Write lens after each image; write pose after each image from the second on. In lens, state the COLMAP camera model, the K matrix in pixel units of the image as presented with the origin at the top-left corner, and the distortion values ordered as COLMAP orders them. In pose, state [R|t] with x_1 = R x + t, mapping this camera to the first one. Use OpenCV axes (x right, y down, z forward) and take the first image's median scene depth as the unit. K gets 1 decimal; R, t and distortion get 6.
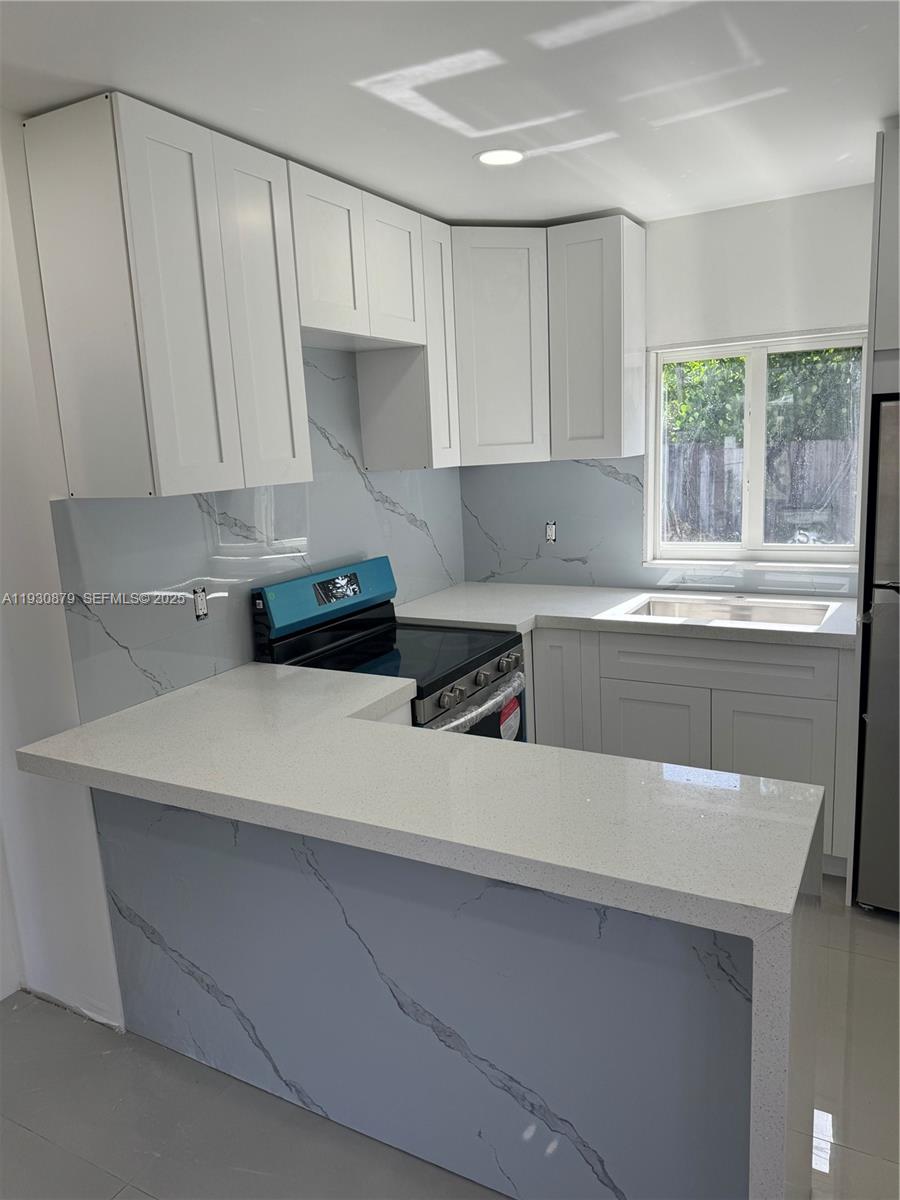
lens RADIAL K [[864.5, 0, 450.0], [0, 864.5, 600.0], [0, 0, 1]] dist [-0.000923, -0.008792]
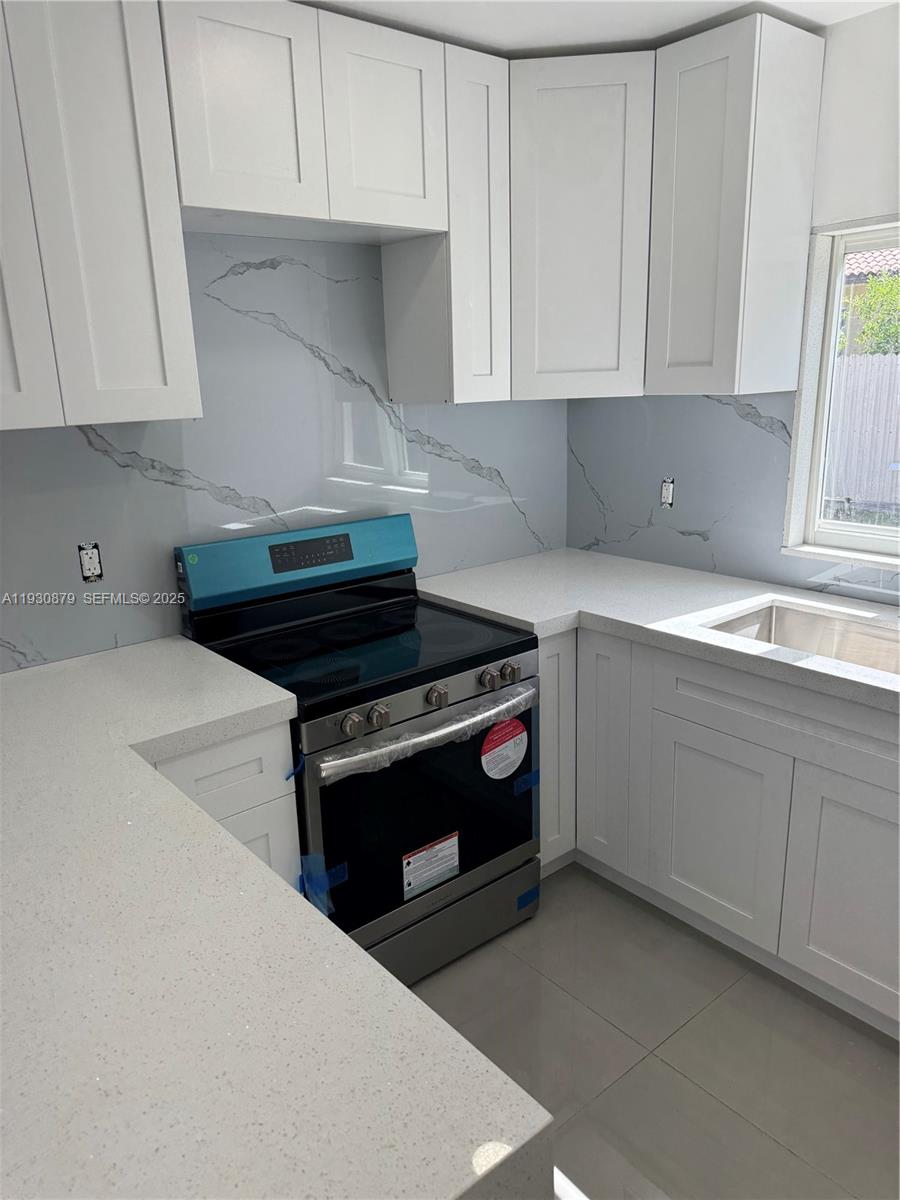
lens RADIAL K [[864.5, 0, 450.0], [0, 864.5, 600.0], [0, 0, 1]] dist [-0.000923, -0.008792]
pose [[0.925836, 0.114129, -0.360280, 0.260225], [-0.081658, 0.991203, 0.104152, -0.058473], [0.368997, -0.067008, 0.927012, 0.283357]]
